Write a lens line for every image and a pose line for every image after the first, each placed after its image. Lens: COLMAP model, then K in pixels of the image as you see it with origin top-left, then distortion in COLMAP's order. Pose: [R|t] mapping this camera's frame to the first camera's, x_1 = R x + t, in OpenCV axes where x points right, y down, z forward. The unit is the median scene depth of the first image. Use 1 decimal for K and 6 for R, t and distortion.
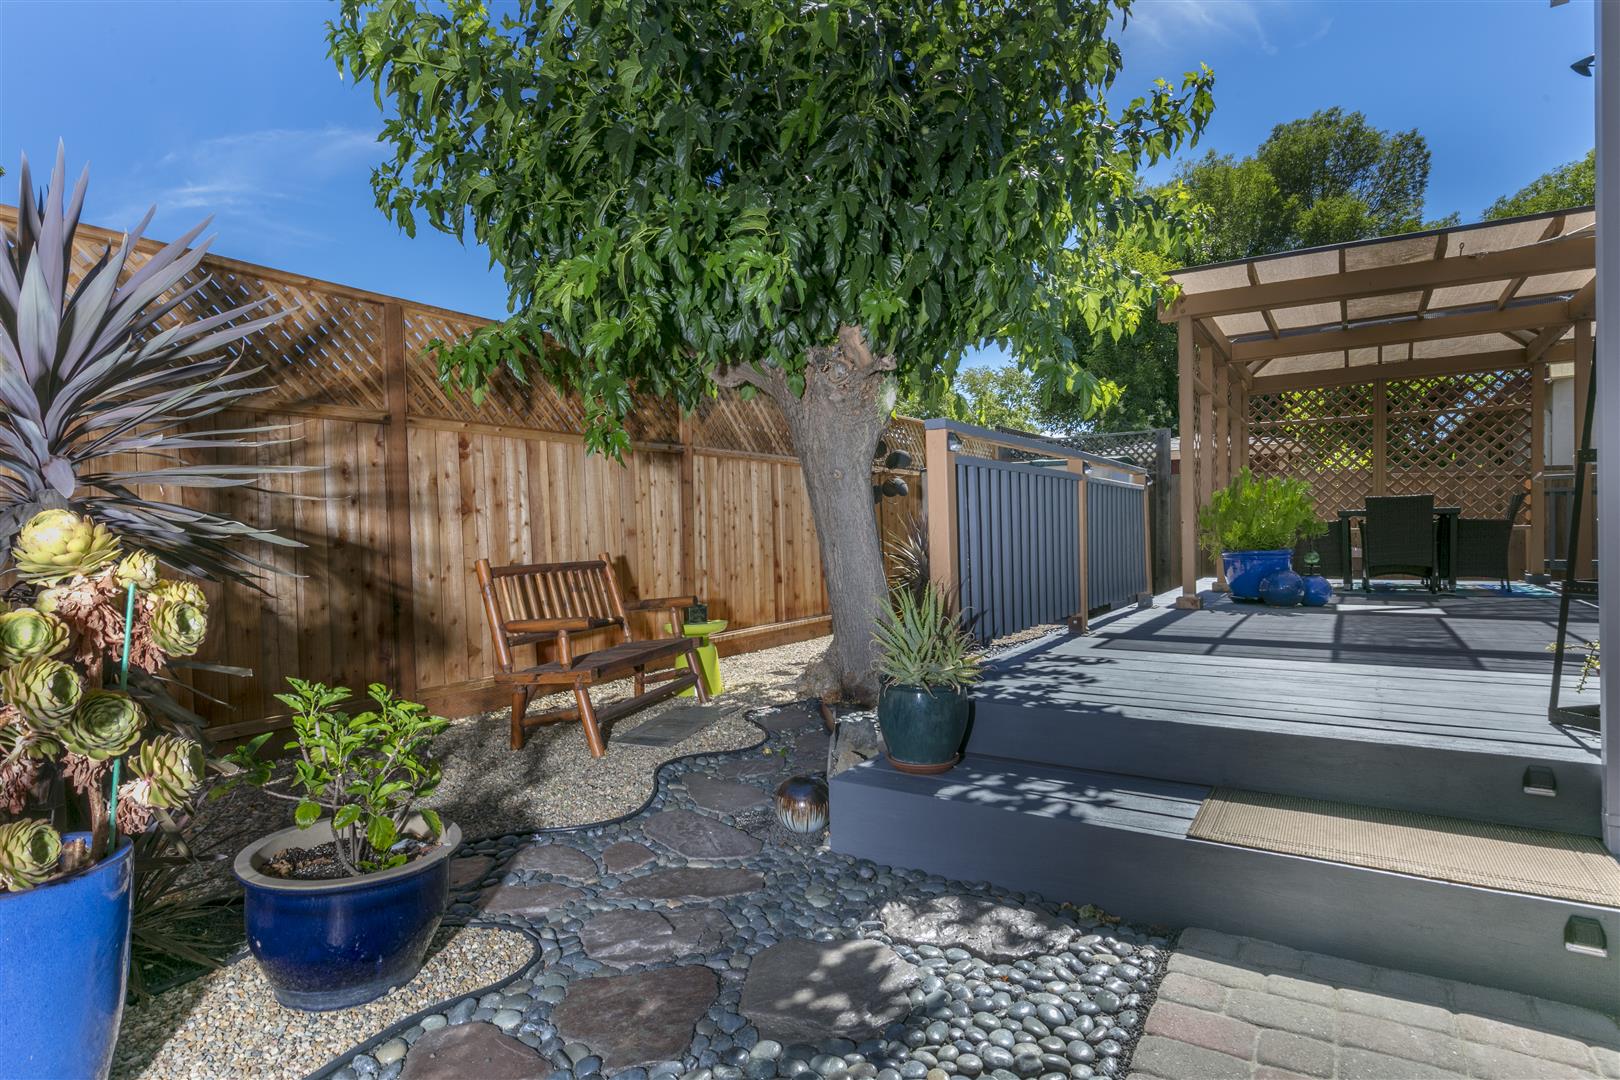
lens RADIAL K [[877.4, 0, 815.1], [0, 877.4, 546.6], [0, 0, 1]] dist [0.007598, -0.000563]
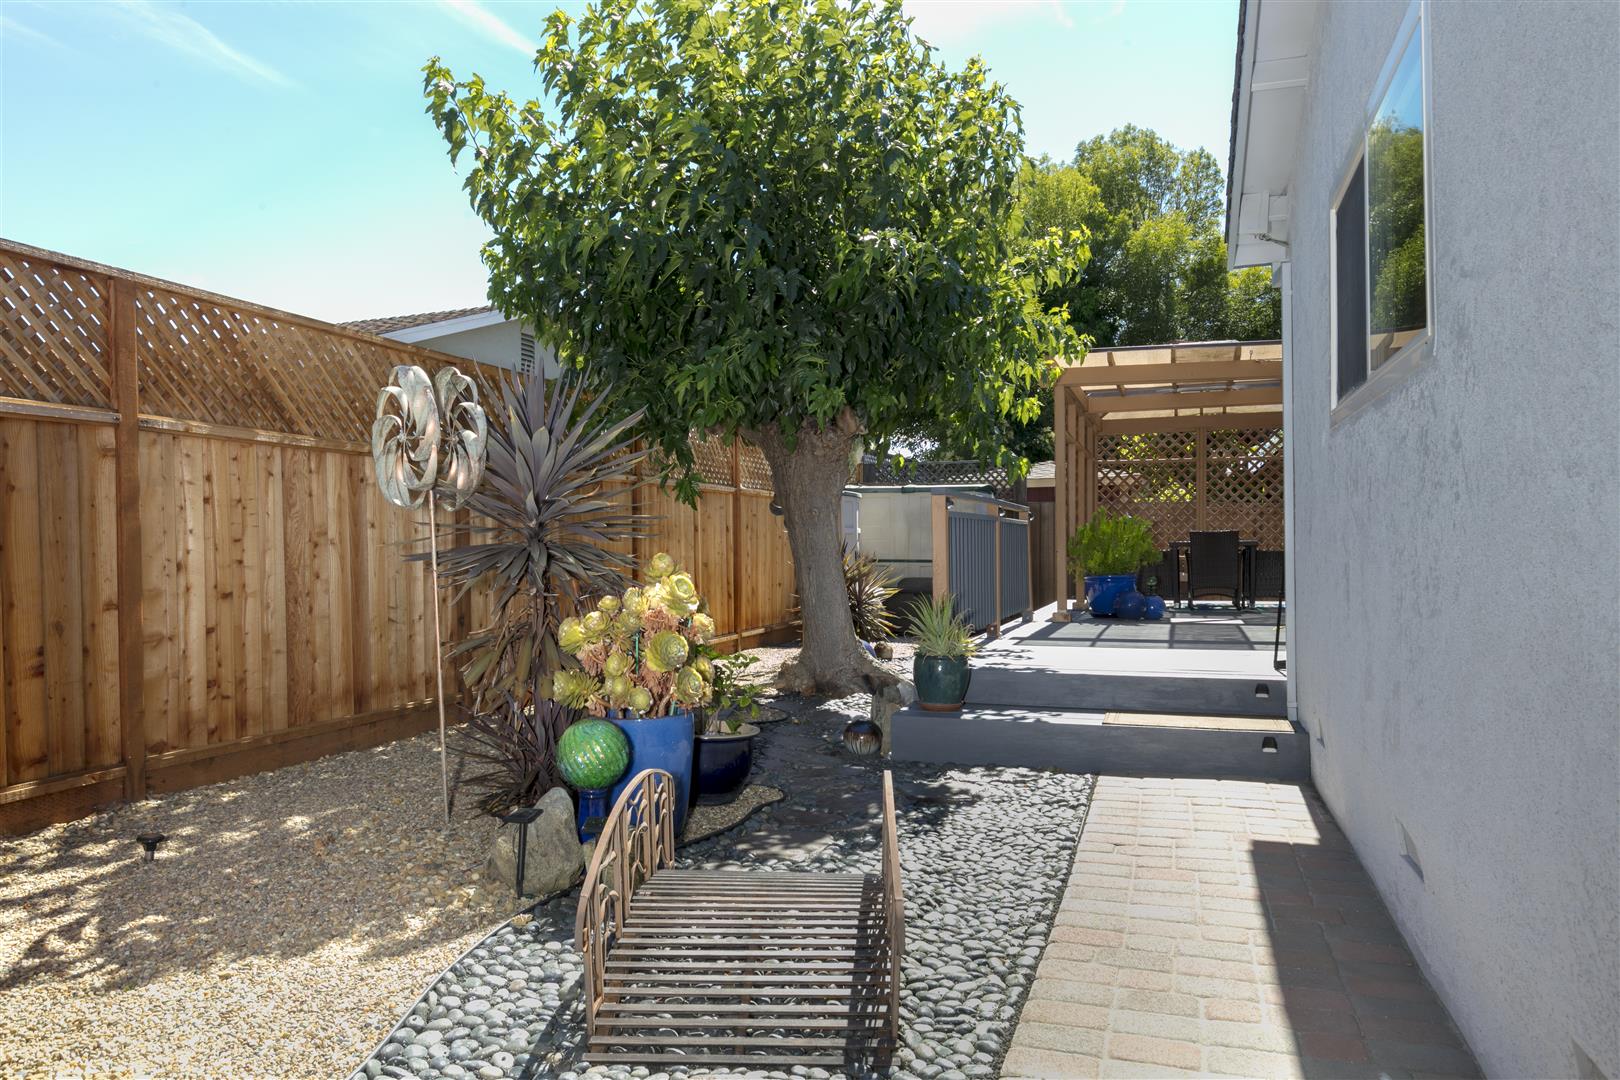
lens RADIAL K [[1128.8, 0, 811.8], [0, 1128.8, 538.3], [0, 0, 1]] dist [-0.008681, -0.001594]
pose [[0.973078, 0.012876, 0.230115, -0.530562], [-0.007072, 0.999636, -0.026033, -0.005459], [-0.230366, 0.023704, 0.972815, -0.867633]]
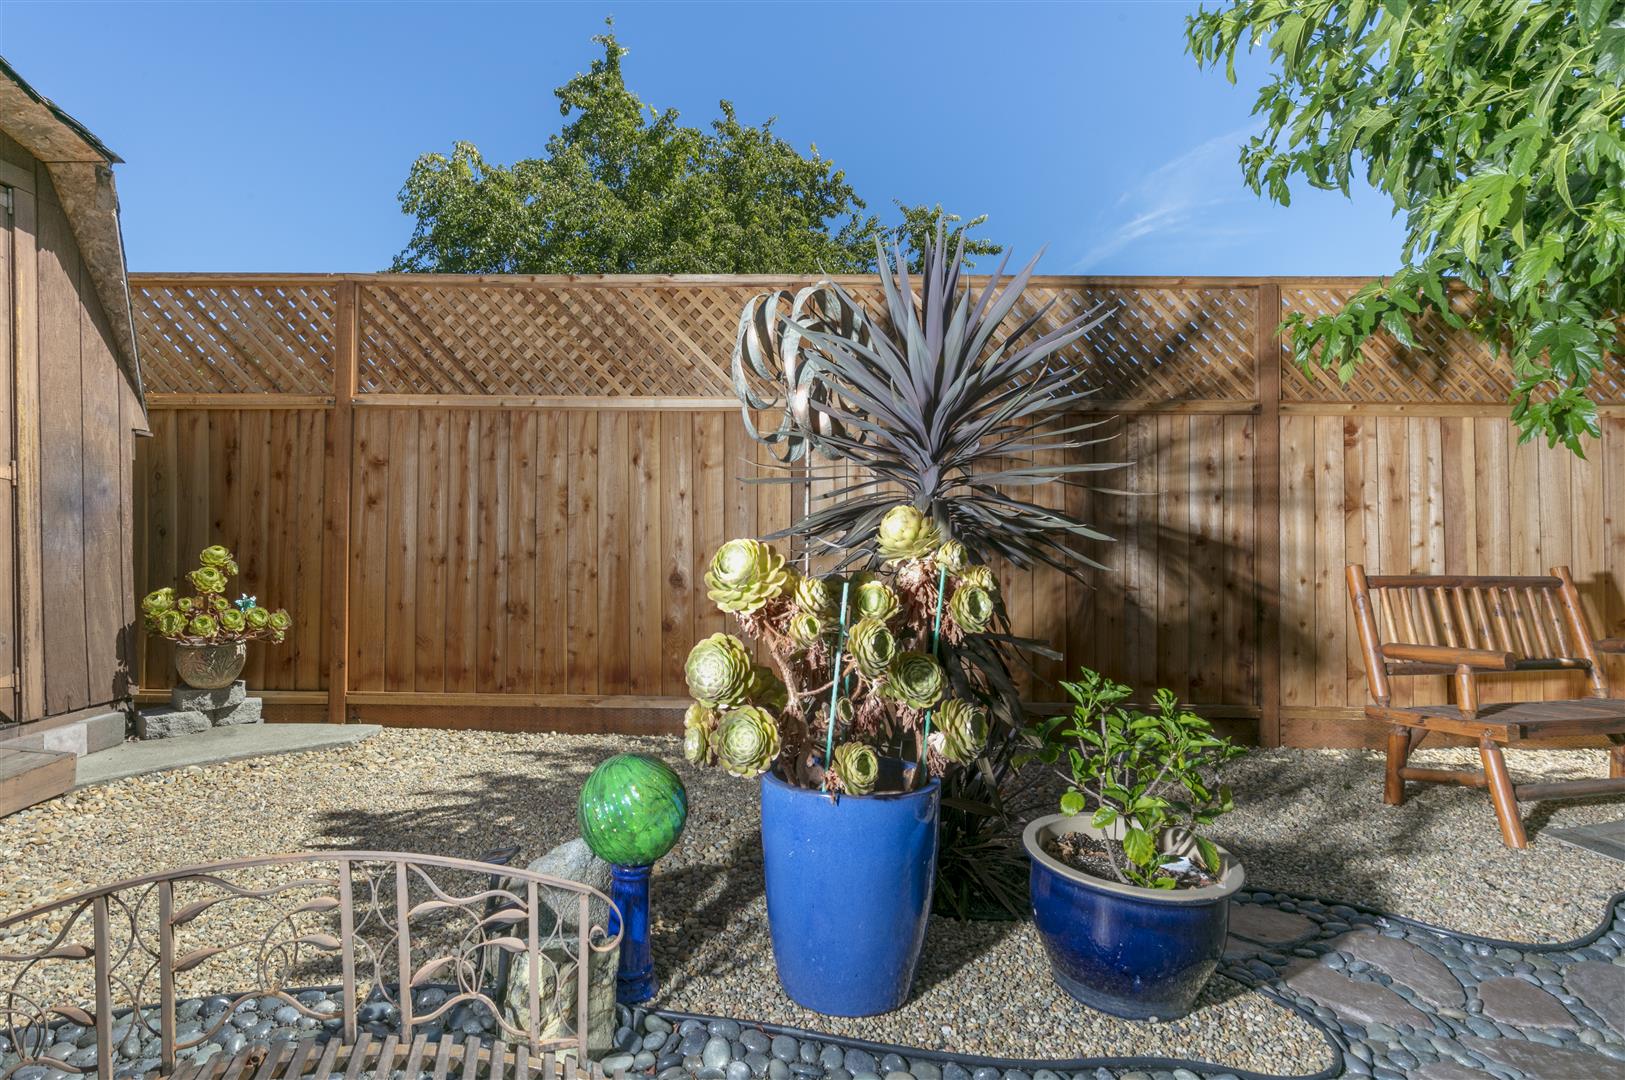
lens RADIAL K [[880.1, 0, 763.0], [0, 880.1, 518.8], [0, 0, 1]] dist [0.007598, -0.000563]
pose [[0.501410, 0.013643, -0.865102, 0.066207], [-0.037019, 0.999298, -0.005696, -0.003971], [0.864418, 0.034881, 0.501563, 0.086892]]
